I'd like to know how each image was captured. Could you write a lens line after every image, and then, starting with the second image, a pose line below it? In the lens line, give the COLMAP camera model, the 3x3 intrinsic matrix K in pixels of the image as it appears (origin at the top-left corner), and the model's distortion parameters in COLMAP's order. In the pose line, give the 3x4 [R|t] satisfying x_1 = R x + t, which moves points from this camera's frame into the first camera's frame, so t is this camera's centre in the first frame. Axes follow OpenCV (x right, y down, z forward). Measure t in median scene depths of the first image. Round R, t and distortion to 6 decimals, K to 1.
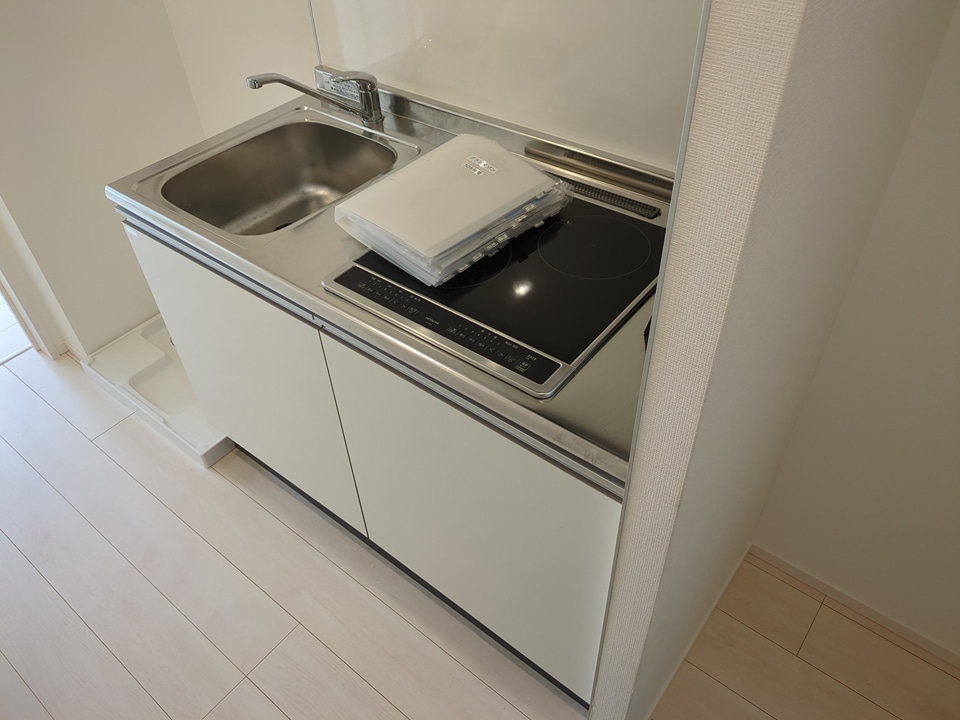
lens RADIAL K [[720.5, 0, 479.6], [0, 720.5, 357.2], [0, 0, 1]] dist [0.029844, -0.032738]
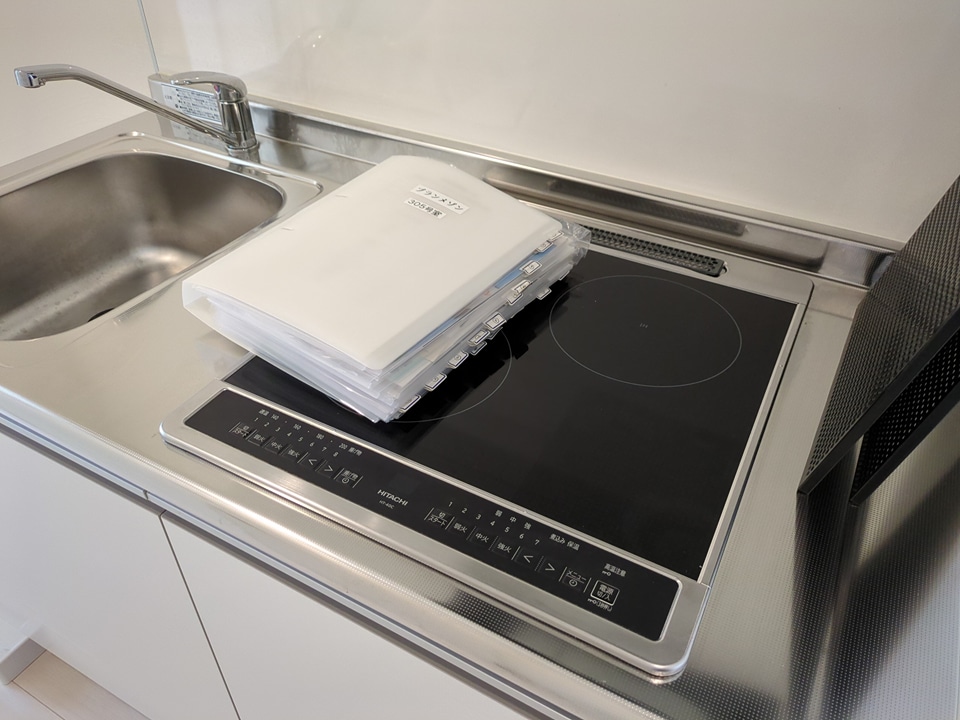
lens RADIAL K [[720.5, 0, 484.2], [0, 720.5, 359.1], [0, 0, 1]] dist [0.029844, -0.032738]
pose [[0.983287, -0.065248, 0.169972, -0.070232], [0.078097, 0.994483, -0.070034, -0.091081], [-0.164464, 0.082138, 0.982957, 0.417517]]
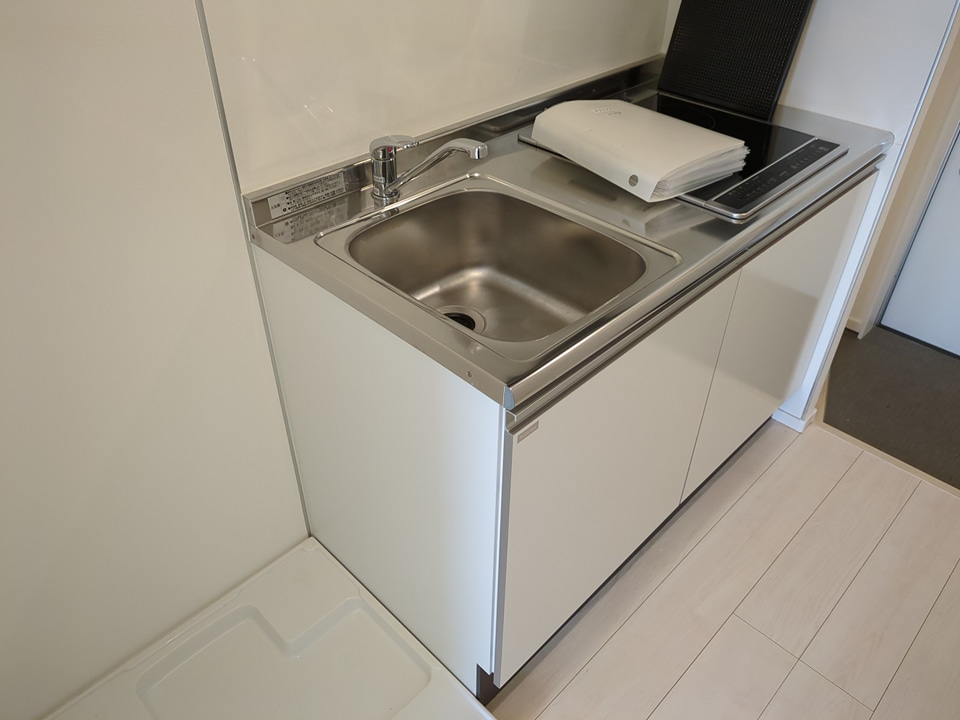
lens RADIAL K [[720.5, 0, 477.7], [0, 720.5, 357.5], [0, 0, 1]] dist [0.029844, -0.032738]
pose [[0.105473, -0.576228, 0.810455, -1.127547], [0.662958, 0.648204, 0.374591, -0.567208], [-0.741190, 0.497788, 0.450383, 0.843352]]
